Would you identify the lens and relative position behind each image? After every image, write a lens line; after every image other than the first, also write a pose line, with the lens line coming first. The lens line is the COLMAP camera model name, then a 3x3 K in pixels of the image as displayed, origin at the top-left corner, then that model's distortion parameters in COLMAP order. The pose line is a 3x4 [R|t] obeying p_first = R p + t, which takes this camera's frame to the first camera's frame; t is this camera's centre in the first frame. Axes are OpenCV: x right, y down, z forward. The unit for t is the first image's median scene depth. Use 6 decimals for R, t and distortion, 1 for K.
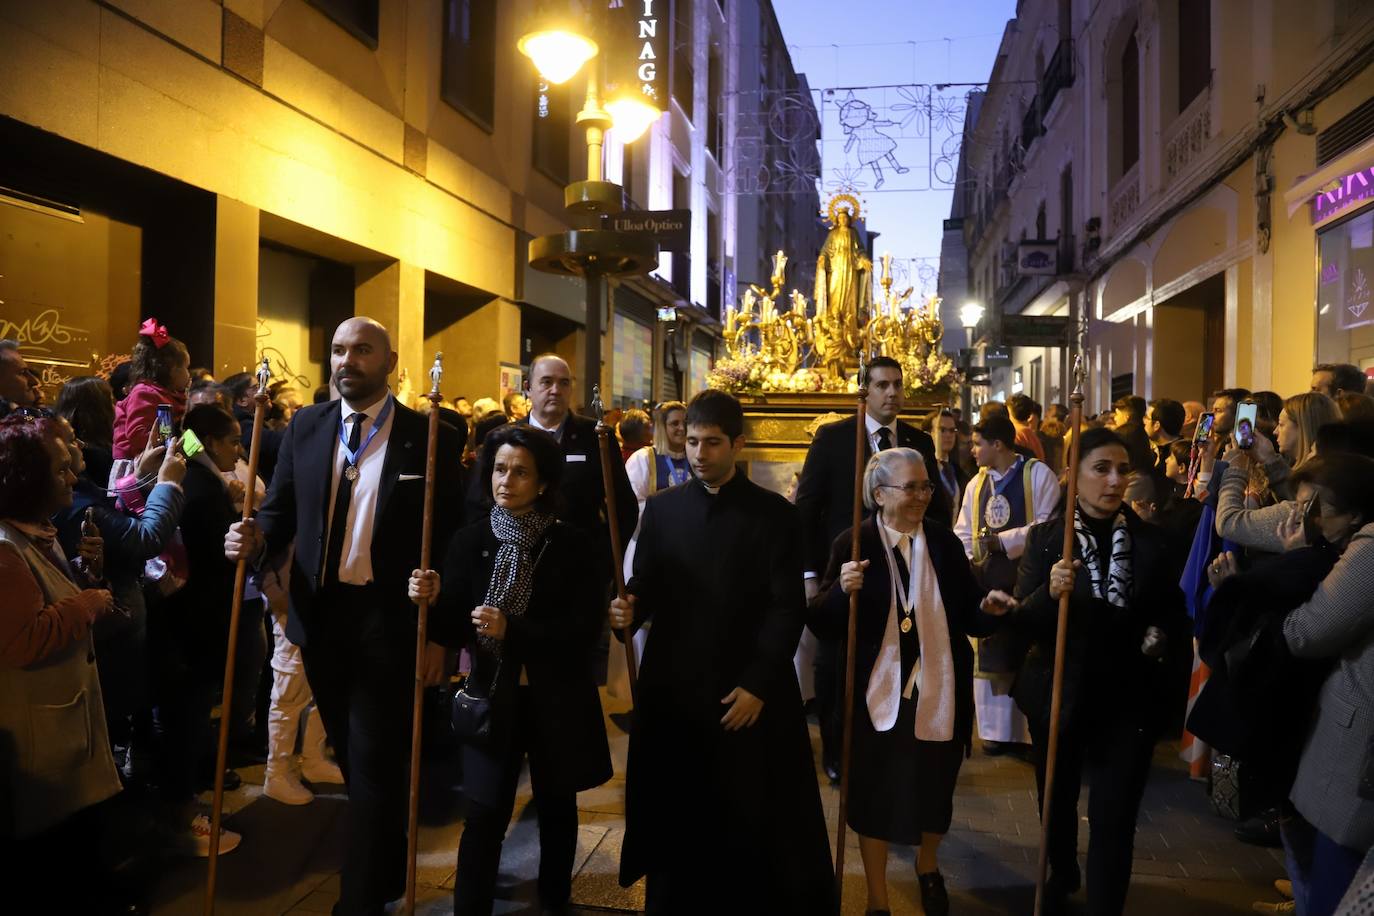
lens RADIAL K [[947.8, 0, 682.3], [0, 947.8, 463.4], [0, 0, 1]] dist [-0.118433, 0.066764]
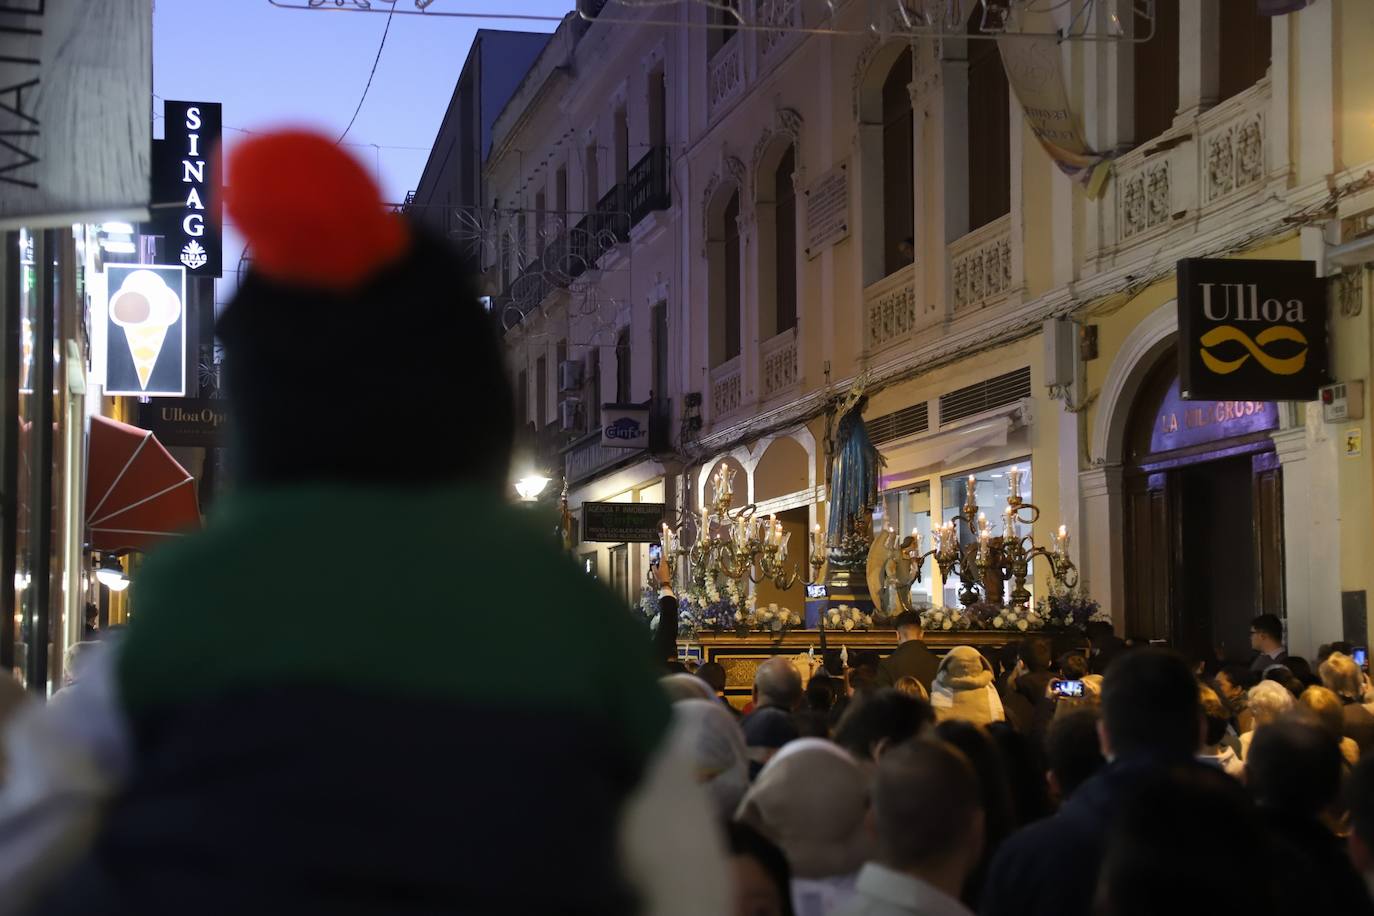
lens RADIAL K [[2576.7, 0, 721.1], [0, 2576.7, 456.0], [0, 0, 1]] dist [0.229554, -0.070234]
pose [[0.909599, 0.017552, 0.415117, -0.464214], [0.025196, 0.994938, -0.097276, 0.017642], [-0.414723, 0.098942, 0.904552, -1.037886]]
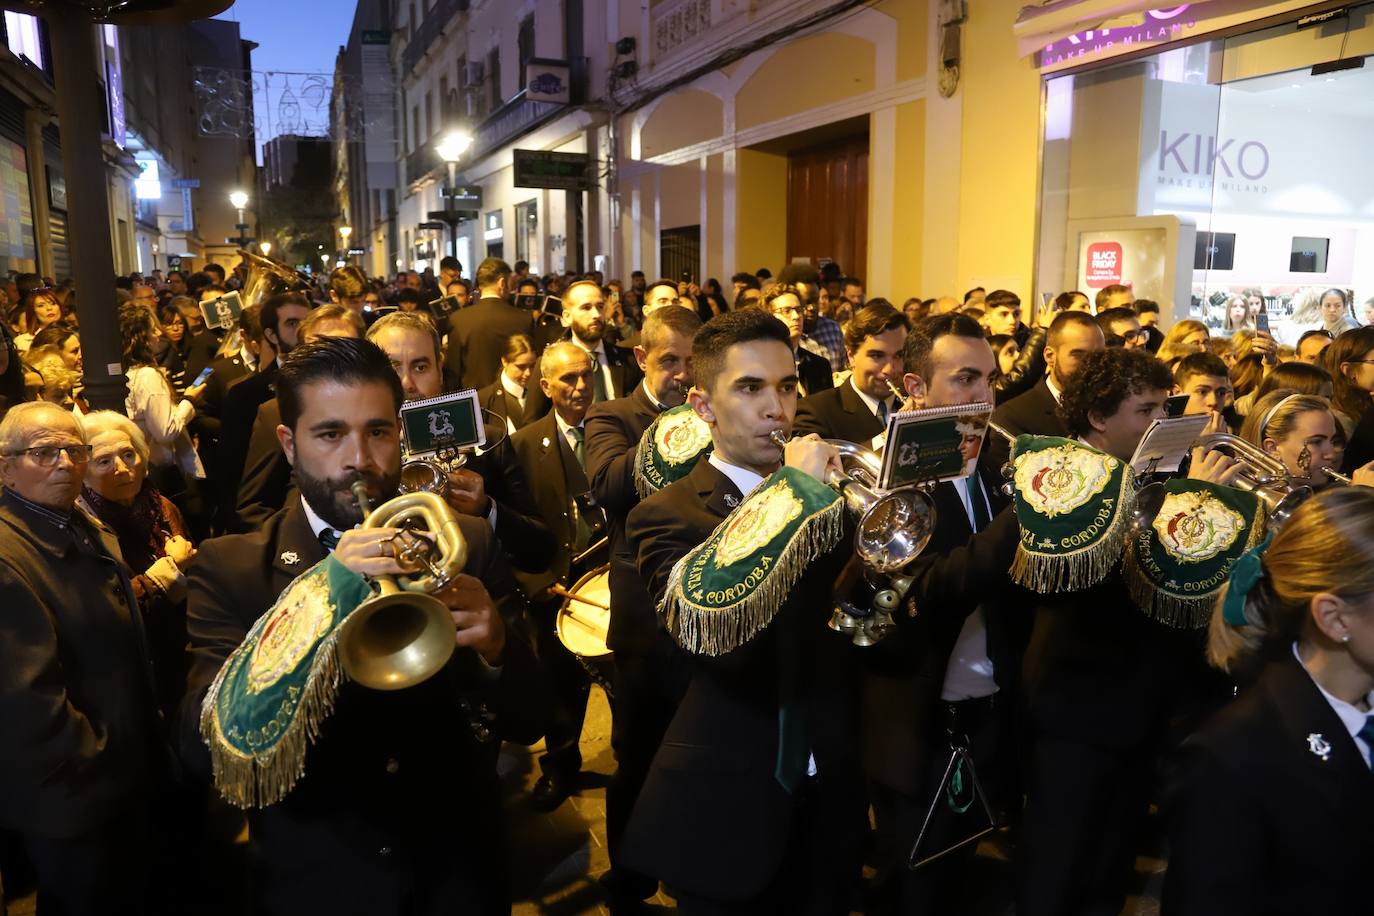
lens RADIAL K [[970.0, 0, 682.3], [0, 970.0, 463.2], [0, 0, 1]] dist [-0.116180, 0.077495]
pose [[0.811557, -0.119784, 0.571863, -0.055545], [0.024437, 0.984861, 0.171612, -0.027051], [-0.583762, -0.125299, 0.802198, 0.202480]]
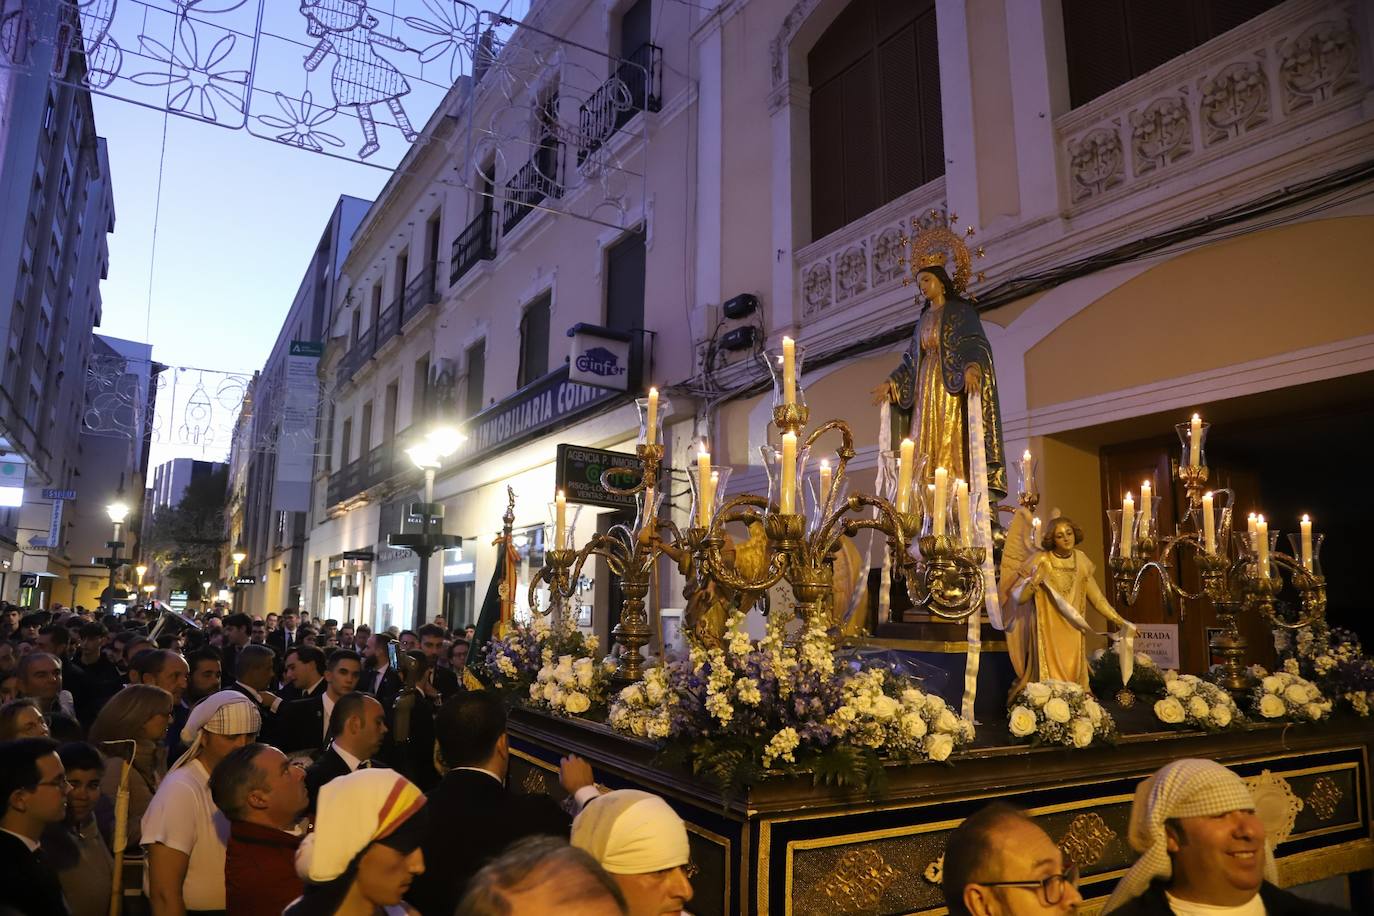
lens RADIAL K [[942.0, 0, 684.0], [0, 942.0, 465.4], [0, 0, 1]] dist [-0.123262, 0.070512]
pose [[0.728236, 0.114507, 0.675692, 0.024602], [0.007949, 0.984465, -0.175400, -0.050592], [-0.685280, 0.133103, 0.716013, 0.566367]]
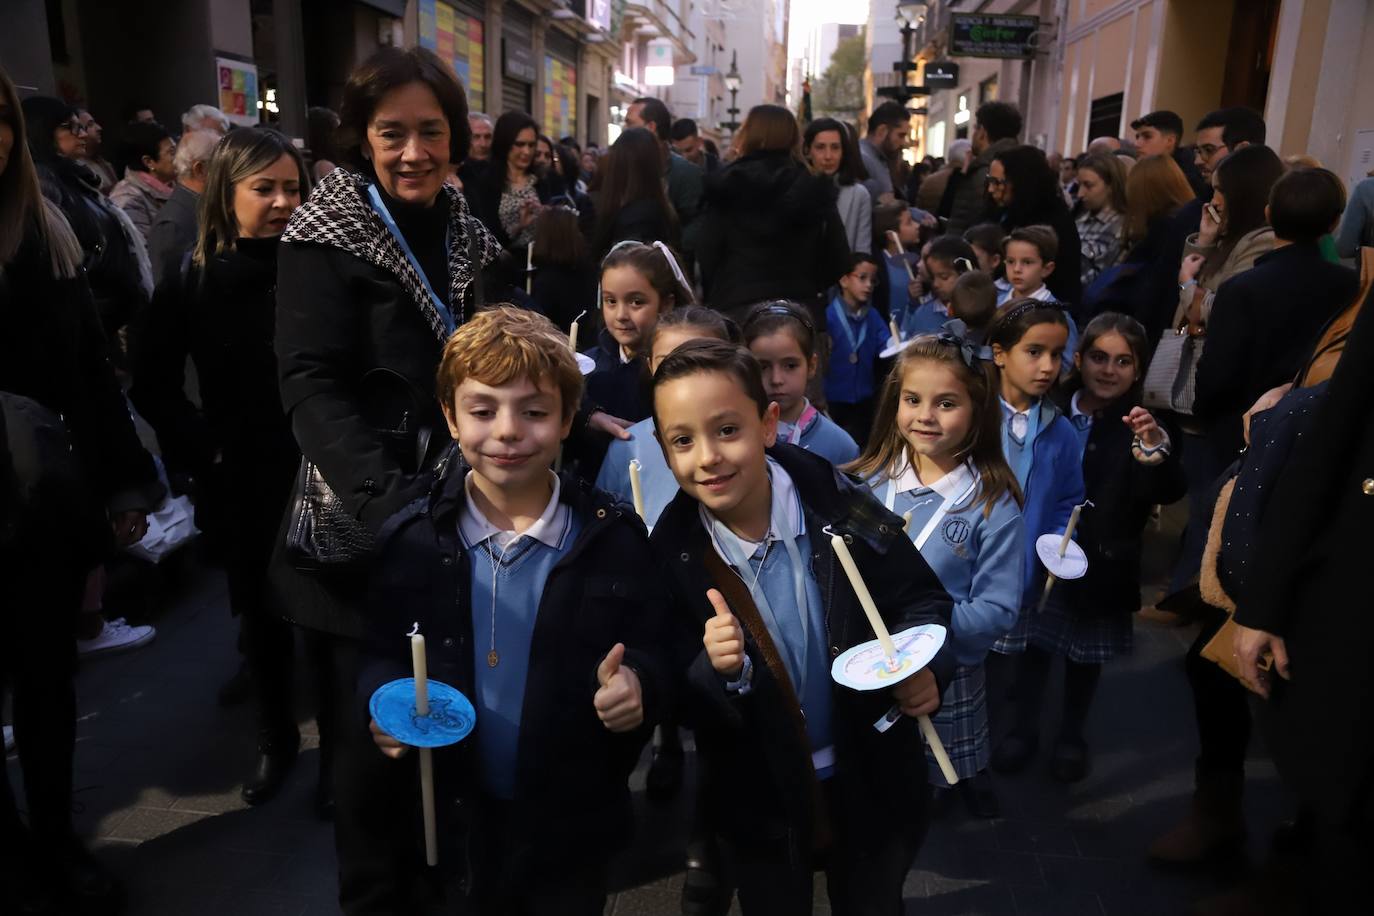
lens RADIAL K [[1065.2, 0, 682.2], [0, 1065.2, 452.9], [0, 0, 1]] dist [-0.046017, 0.002342]
pose [[0.994553, -0.013680, 0.103327, 0.032626], [-0.009760, 0.974770, 0.222997, 0.000195], [-0.103770, -0.222791, 0.969328, 0.118035]]
